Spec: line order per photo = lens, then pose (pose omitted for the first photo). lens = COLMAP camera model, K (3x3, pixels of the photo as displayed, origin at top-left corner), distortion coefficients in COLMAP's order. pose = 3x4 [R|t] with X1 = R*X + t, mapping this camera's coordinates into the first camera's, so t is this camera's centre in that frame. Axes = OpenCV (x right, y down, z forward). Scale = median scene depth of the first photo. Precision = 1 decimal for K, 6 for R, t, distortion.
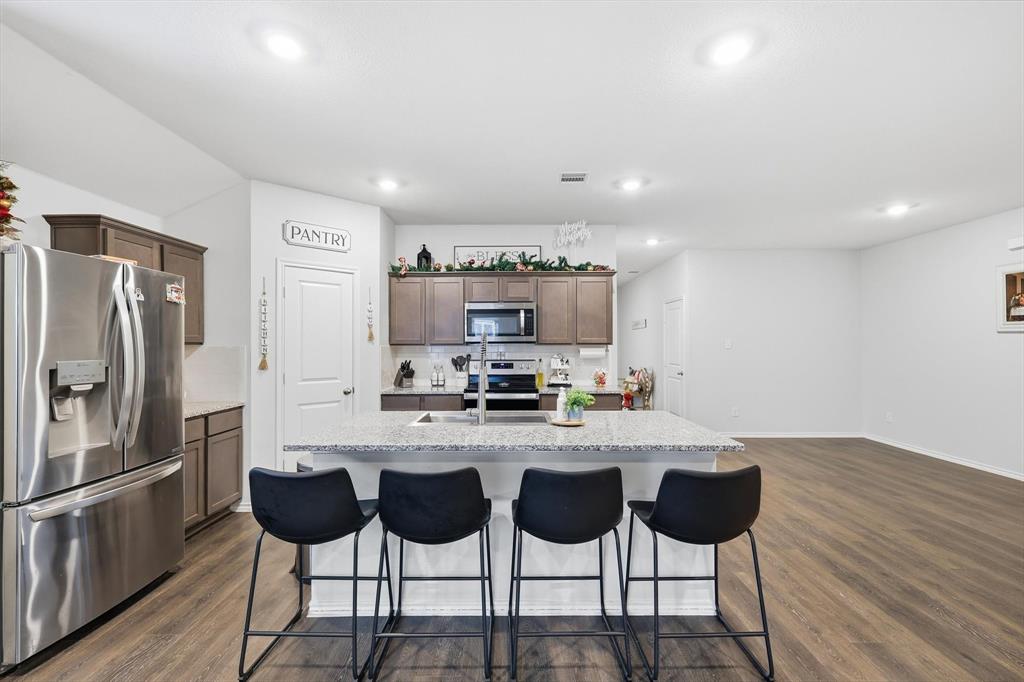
lens RADIAL K [[452.7, 0, 512.3], [0, 452.7, 337.6], [0, 0, 1]] dist [0.007700, -0.002315]
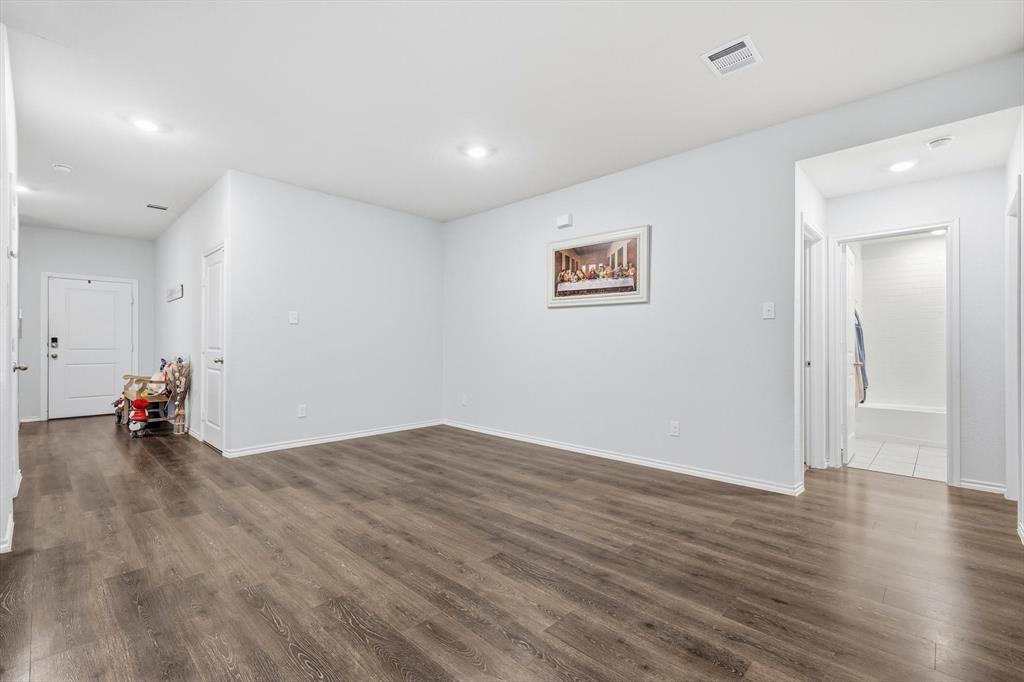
lens RADIAL K [[452.7, 0, 517.0], [0, 452.7, 345.3], [0, 0, 1]] dist [0.007700, -0.002315]
pose [[0.686912, 0.001536, 0.726739, 0.304672], [-0.014881, 0.999818, 0.011953, 0.068006], [-0.726588, -0.019026, 0.686810, 0.384278]]
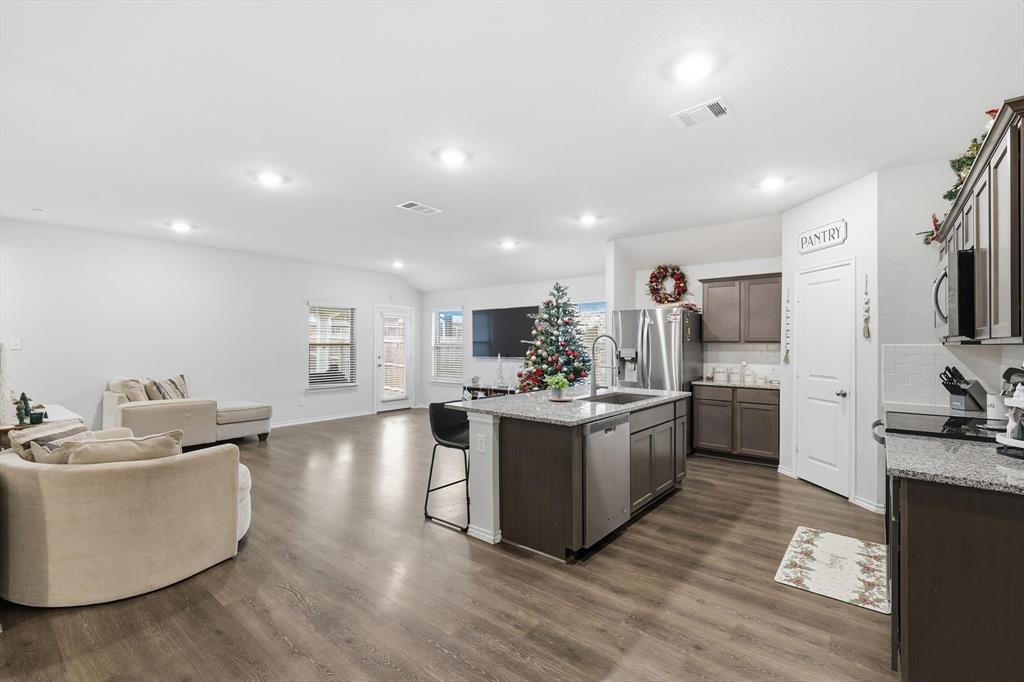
lens RADIAL K [[452.7, 0, 514.9], [0, 452.7, 341.6], [0, 0, 1]] dist [0.007700, -0.002315]
pose [[-0.640399, -0.005686, -0.768021, 0.810435], [0.008898, 0.999851, -0.014822, 0.022002], [0.767991, -0.016326, -0.640253, 1.126696]]
